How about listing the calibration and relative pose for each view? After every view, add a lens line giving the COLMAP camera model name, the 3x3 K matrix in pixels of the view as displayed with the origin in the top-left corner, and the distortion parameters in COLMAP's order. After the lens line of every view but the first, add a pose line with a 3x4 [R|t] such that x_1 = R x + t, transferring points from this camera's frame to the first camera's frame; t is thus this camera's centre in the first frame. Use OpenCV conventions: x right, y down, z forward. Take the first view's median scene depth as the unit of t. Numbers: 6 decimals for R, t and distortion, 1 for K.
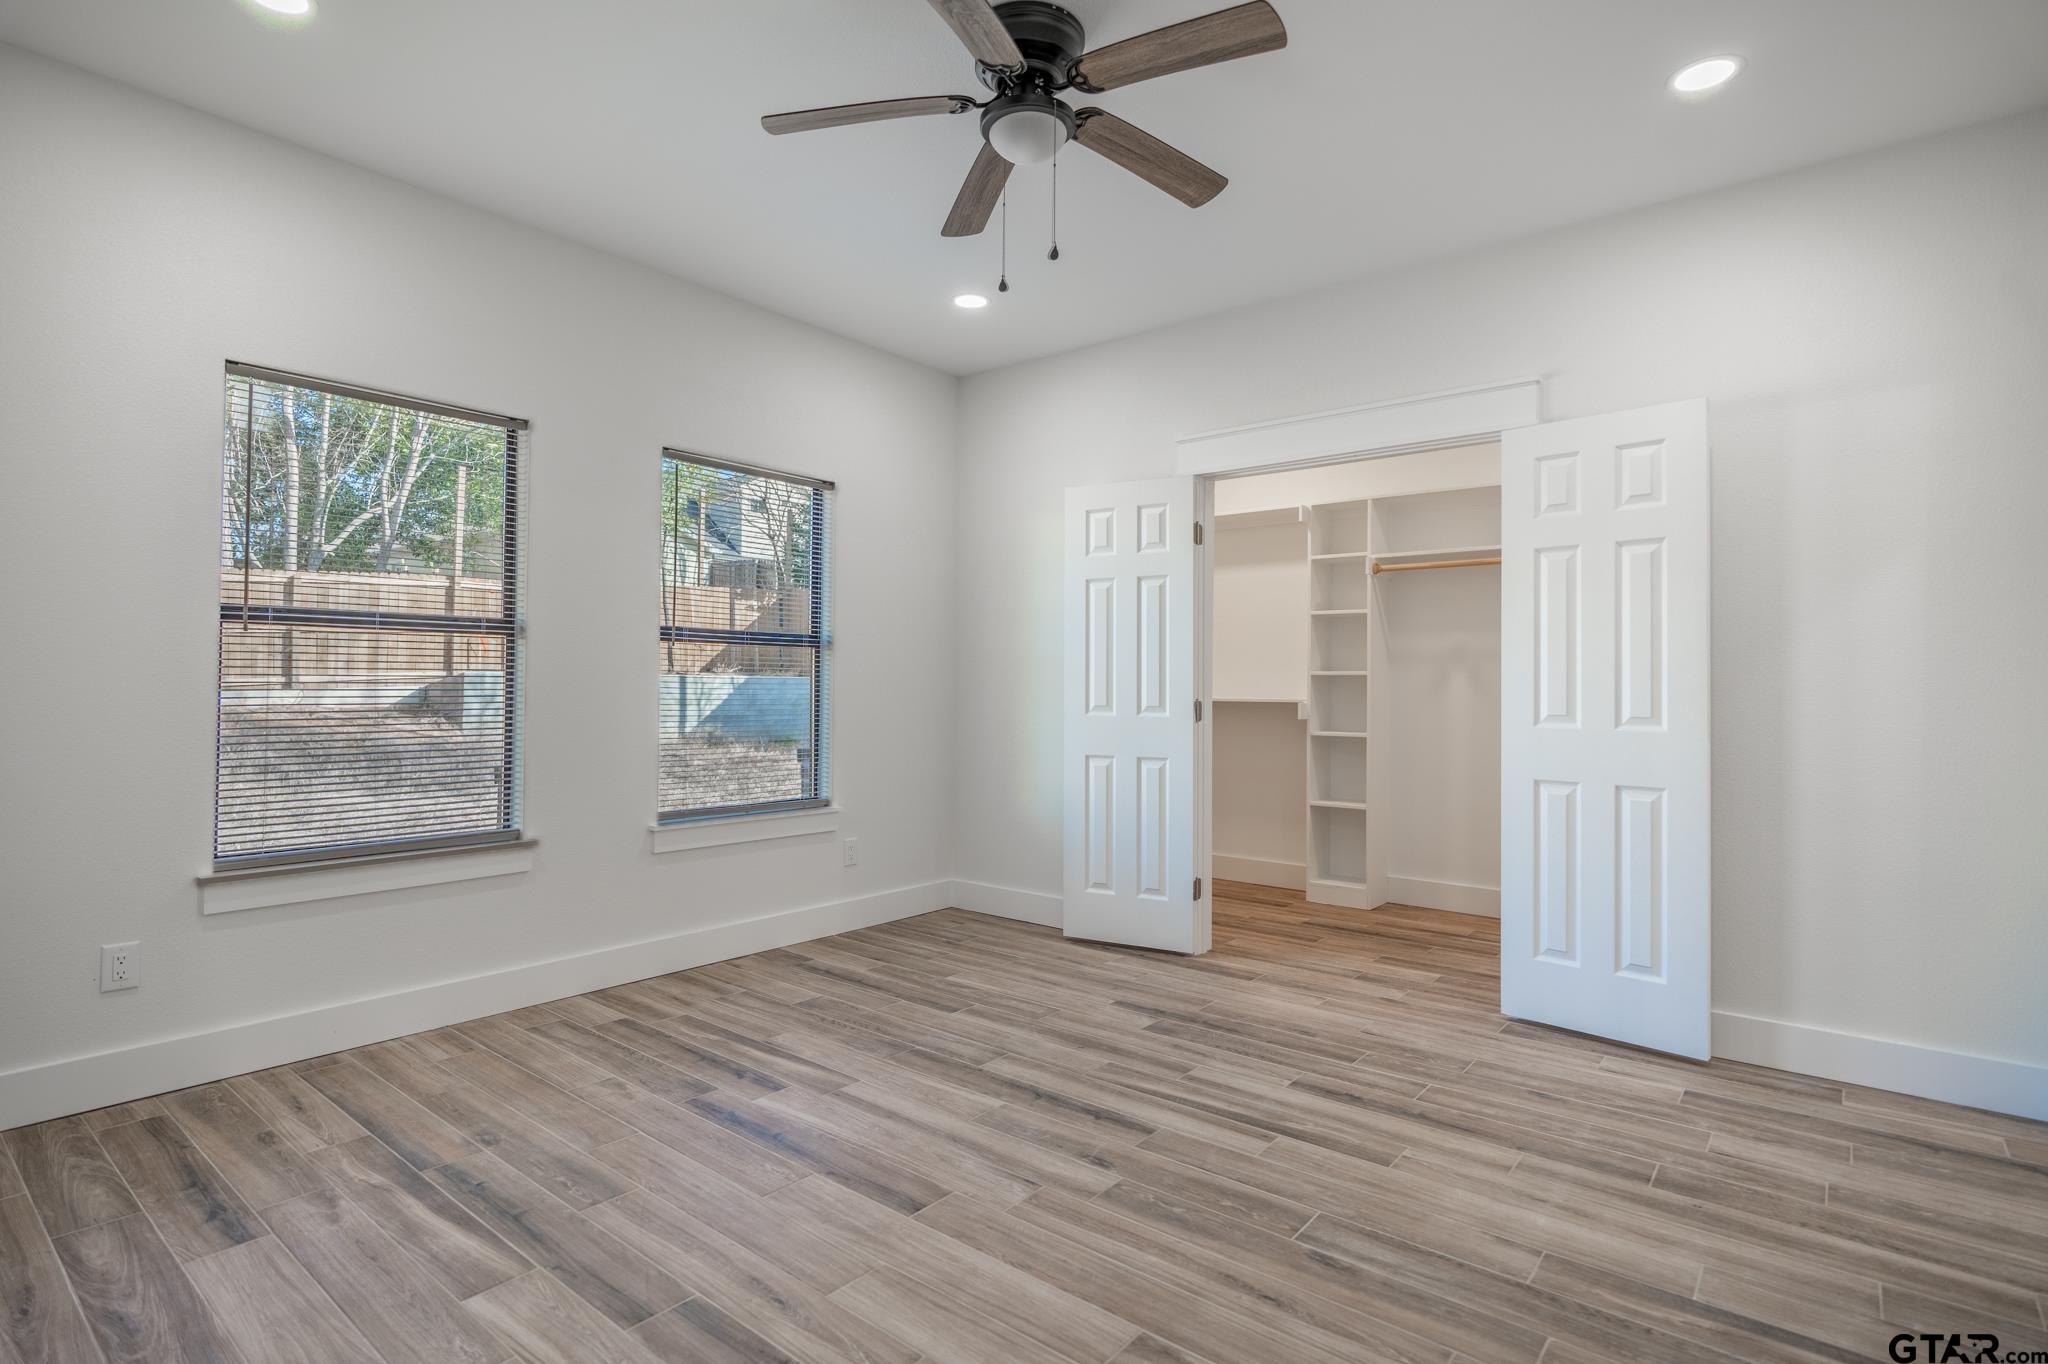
lens RADIAL K [[1046.7, 0, 1014.4], [0, 1046.7, 680.0], [0, 0, 1]] dist [-0.005176, 0.001388]
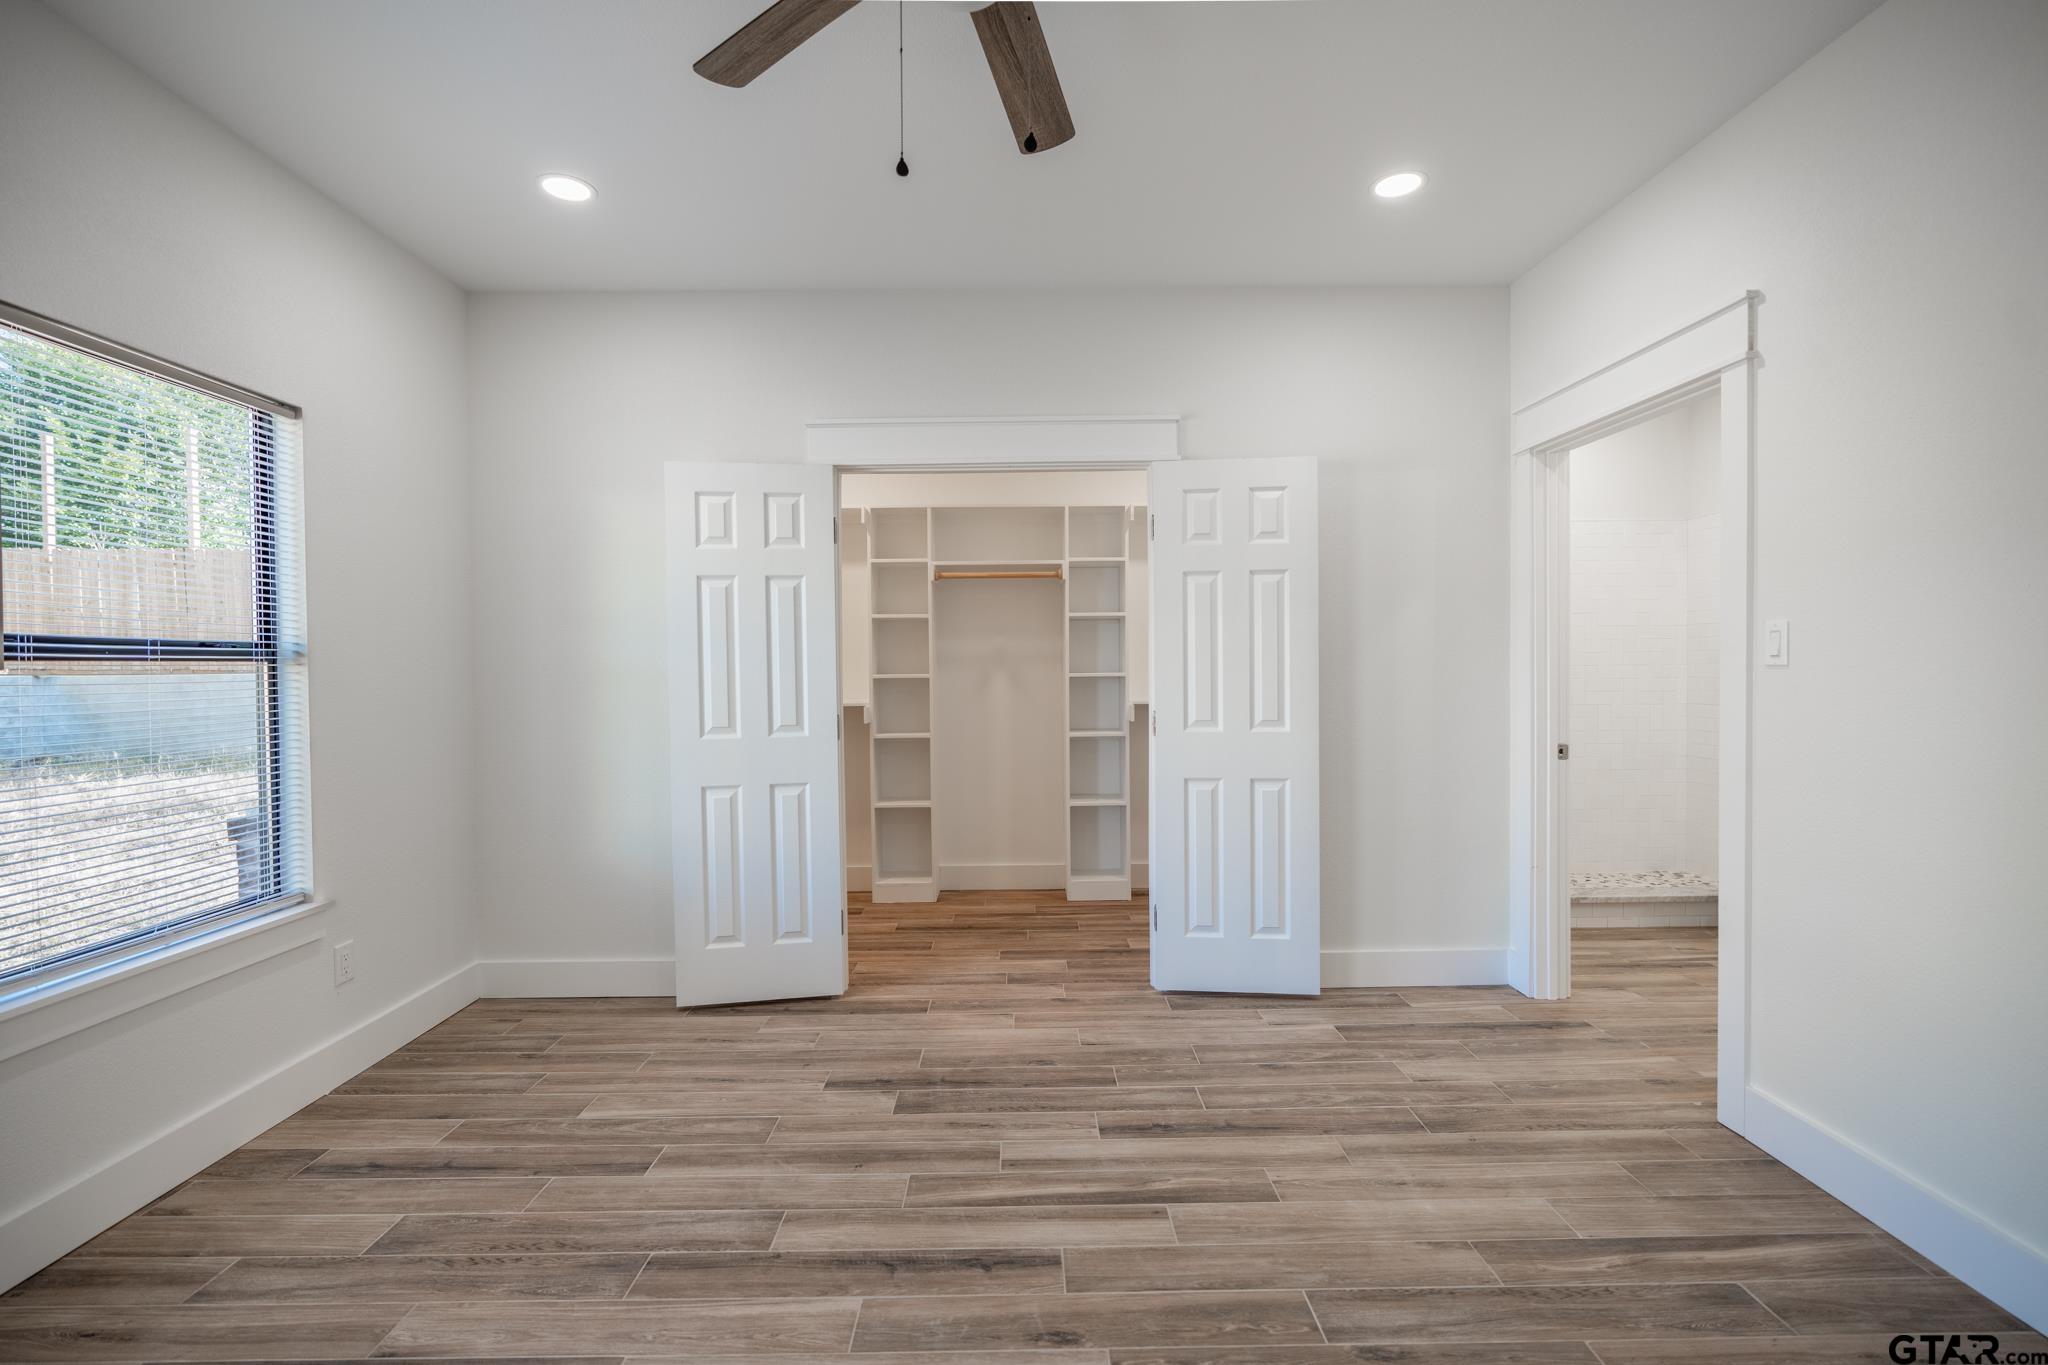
lens RADIAL K [[919.8, 0, 1029.6], [0, 919.8, 682.3], [0, 0, 1]] dist [-0.009757, 0.003868]
pose [[0.760615, -0.028165, 0.648592, -0.257318], [0.011998, 0.999498, 0.029333, -0.036971], [-0.649093, -0.014530, 0.760571, 0.346483]]
